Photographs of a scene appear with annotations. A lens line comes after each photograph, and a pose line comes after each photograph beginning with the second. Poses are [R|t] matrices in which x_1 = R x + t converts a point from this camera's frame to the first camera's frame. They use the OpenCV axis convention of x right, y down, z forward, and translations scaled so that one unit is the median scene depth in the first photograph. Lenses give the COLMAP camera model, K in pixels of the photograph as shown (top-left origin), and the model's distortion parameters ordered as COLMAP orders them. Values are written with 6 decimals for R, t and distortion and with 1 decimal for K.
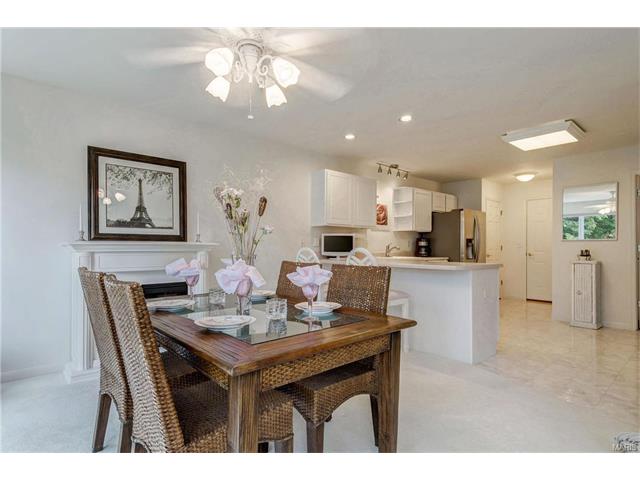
lens RADIAL K [[328.7, 0, 322.6], [0, 328.7, 245.4], [0, 0, 1]] dist [0.001356, -0.000911]
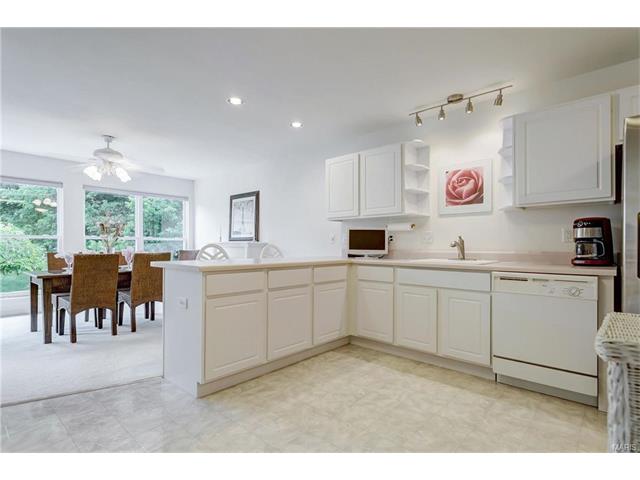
lens RADIAL K [[328.7, 0, 322.6], [0, 328.7, 245.4], [0, 0, 1]] dist [0.001356, -0.000911]
pose [[0.117981, -0.006027, -0.992998, 0.709977], [0.004476, 0.999975, -0.005537, 0.011296], [0.993006, -0.003792, 0.118005, 0.673556]]
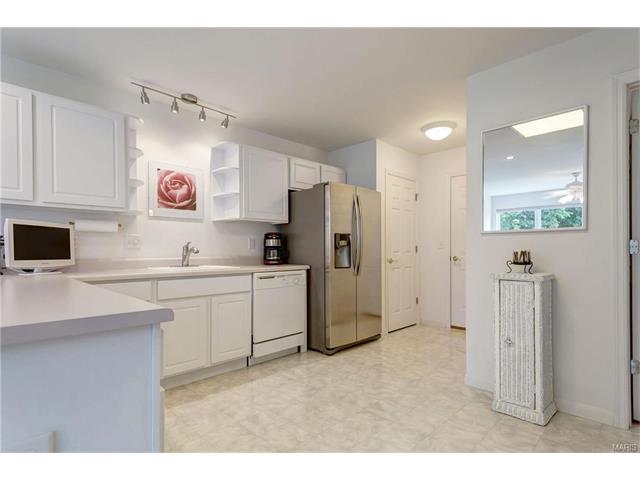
lens RADIAL K [[324.4, 0, 321.2], [0, 324.4, 250.7], [0, 0, 1]] dist [0.021440, -0.000485]
pose [[0.998084, -0.006729, 0.061507, 0.378666], [0.006282, 0.999952, 0.007462, 0.005343], [-0.061554, -0.007061, 0.998079, 0.429384]]
